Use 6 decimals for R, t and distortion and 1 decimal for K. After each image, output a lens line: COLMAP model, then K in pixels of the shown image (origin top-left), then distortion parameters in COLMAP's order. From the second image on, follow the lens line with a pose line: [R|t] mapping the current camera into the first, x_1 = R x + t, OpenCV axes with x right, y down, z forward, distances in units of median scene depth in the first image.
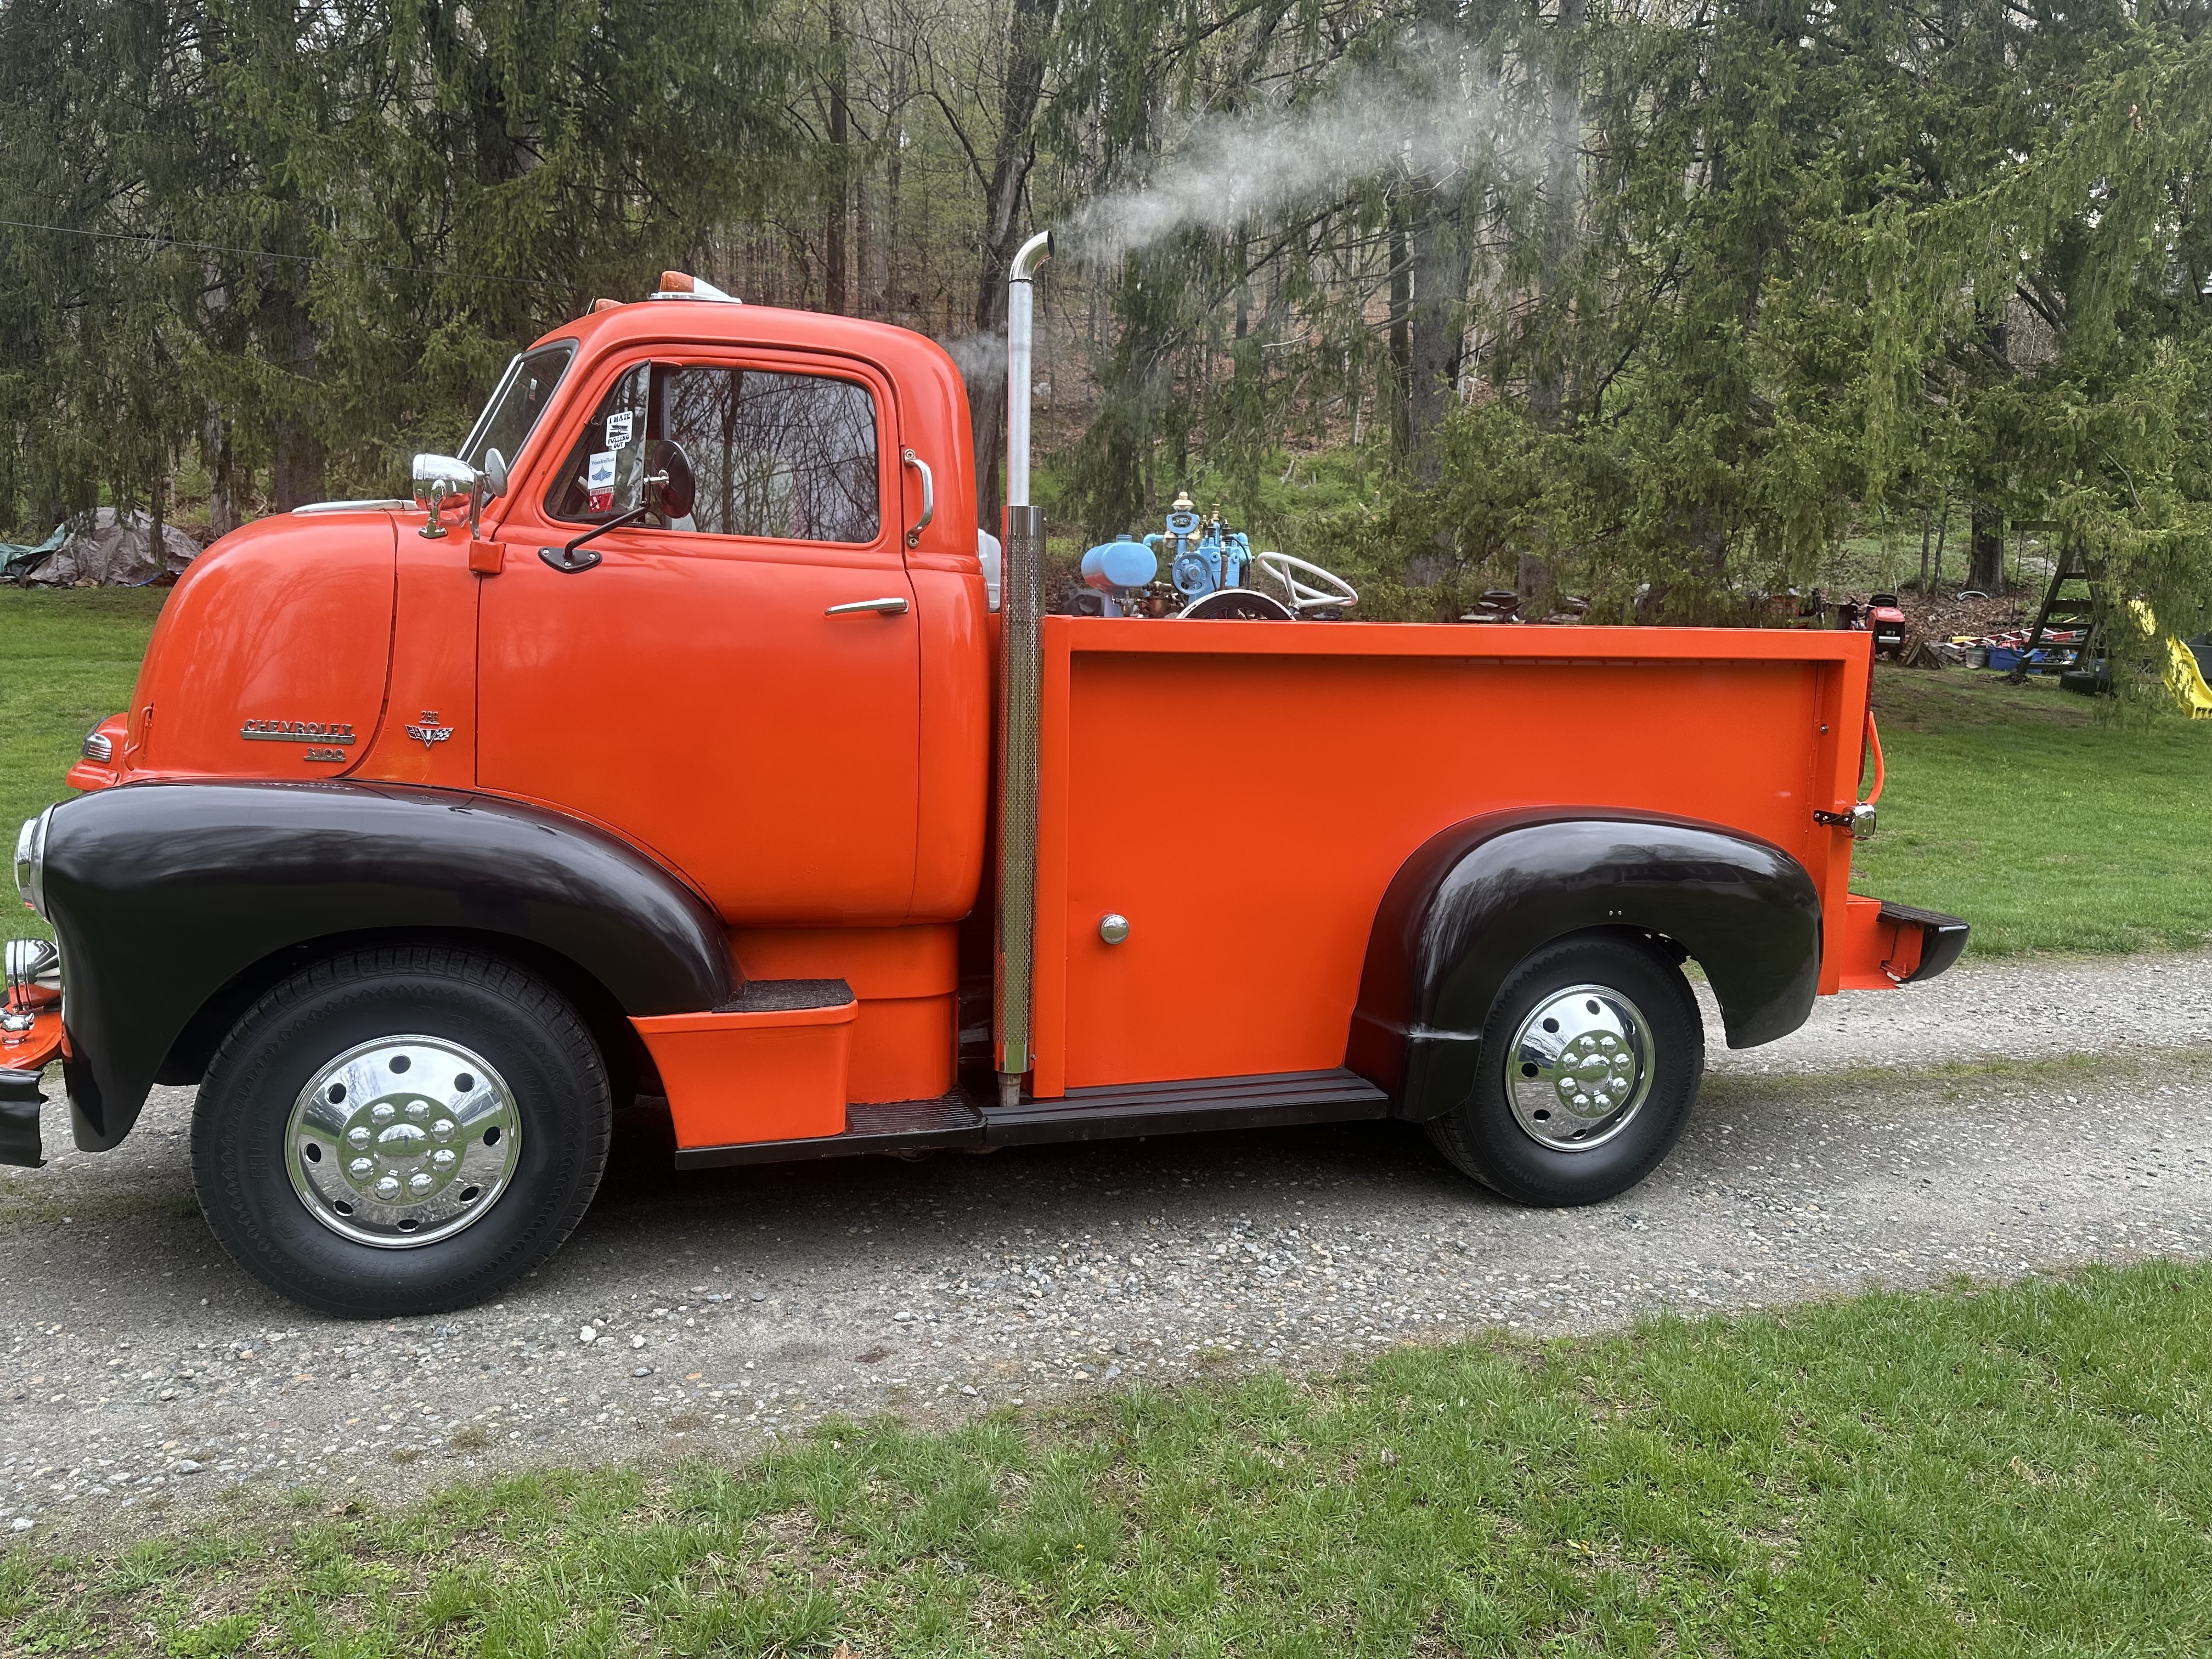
lens RADIAL K [[1515.4, 0, 1106.0], [0, 1515.4, 829.5], [0, 0, 1]] dist [0.074340, -0.081546]
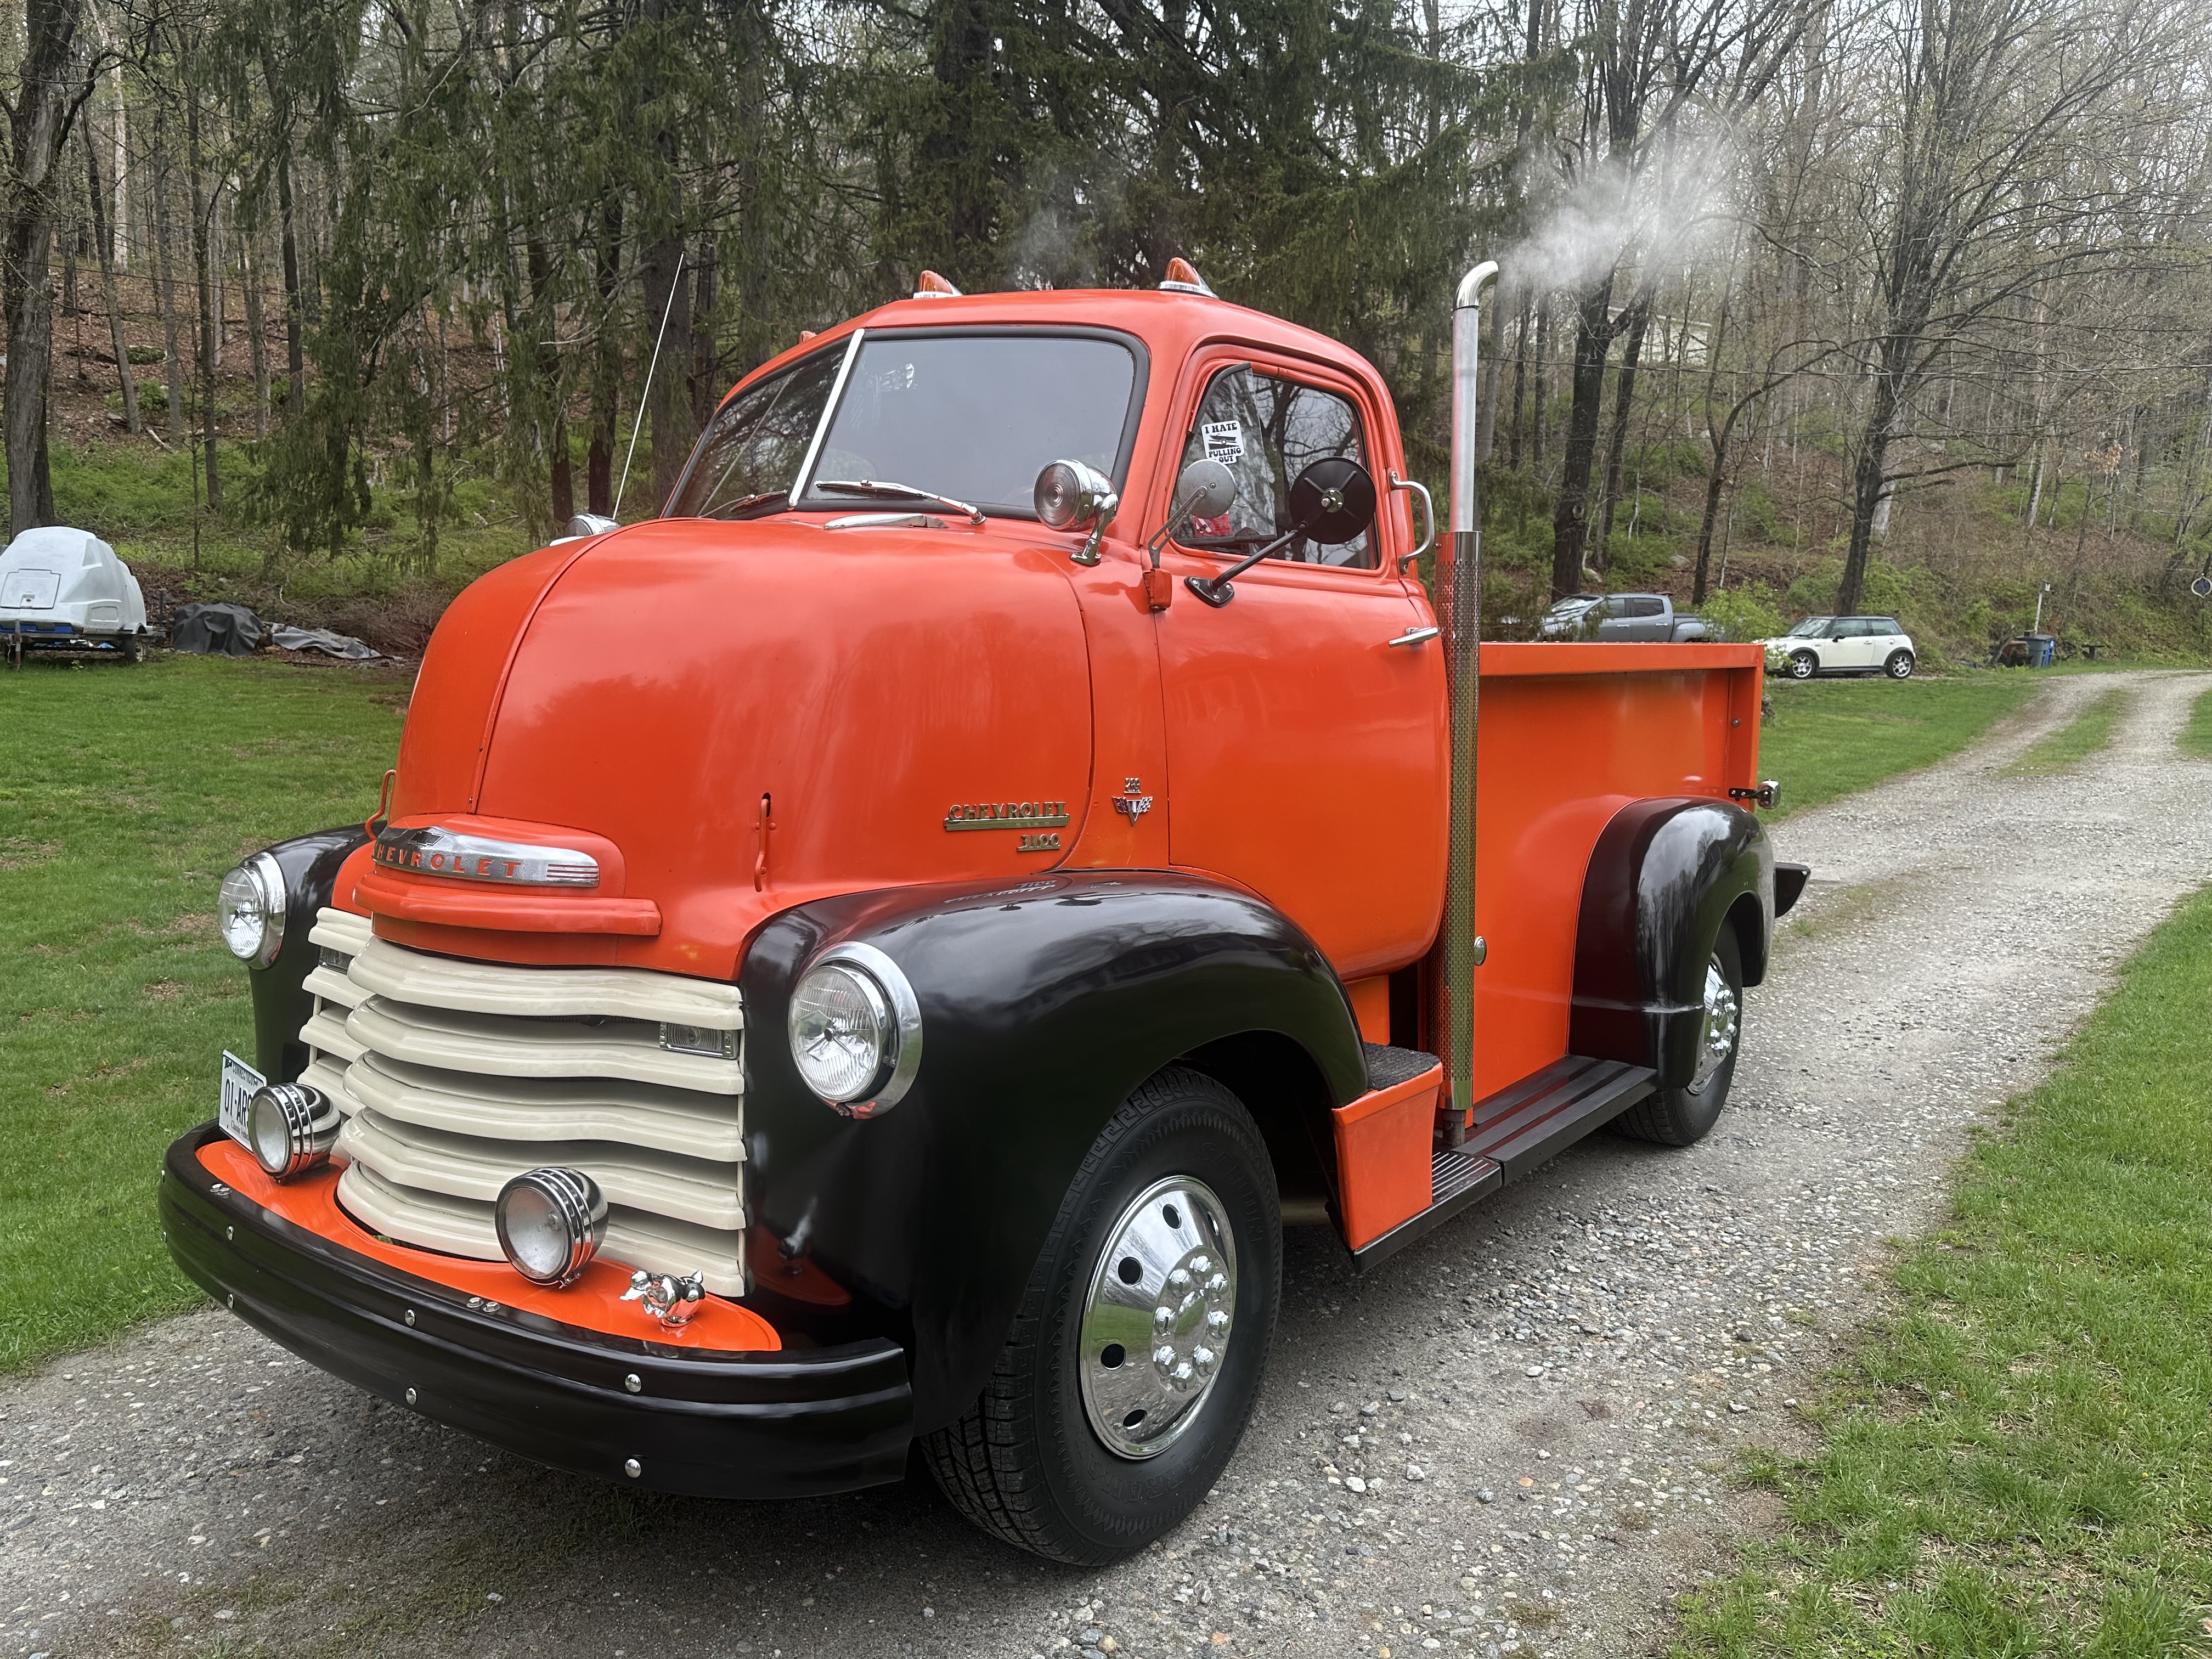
lens RADIAL K [[1524.0, 0, 1109.7], [0, 1524.0, 806.0], [0, 0, 1]] dist [0.079020, -0.095887]
pose [[0.828199, -0.080306, 0.554651, -0.883285], [0.094466, 0.995523, 0.003083, -0.064337], [-0.552416, 0.049842, 0.832077, 0.329600]]
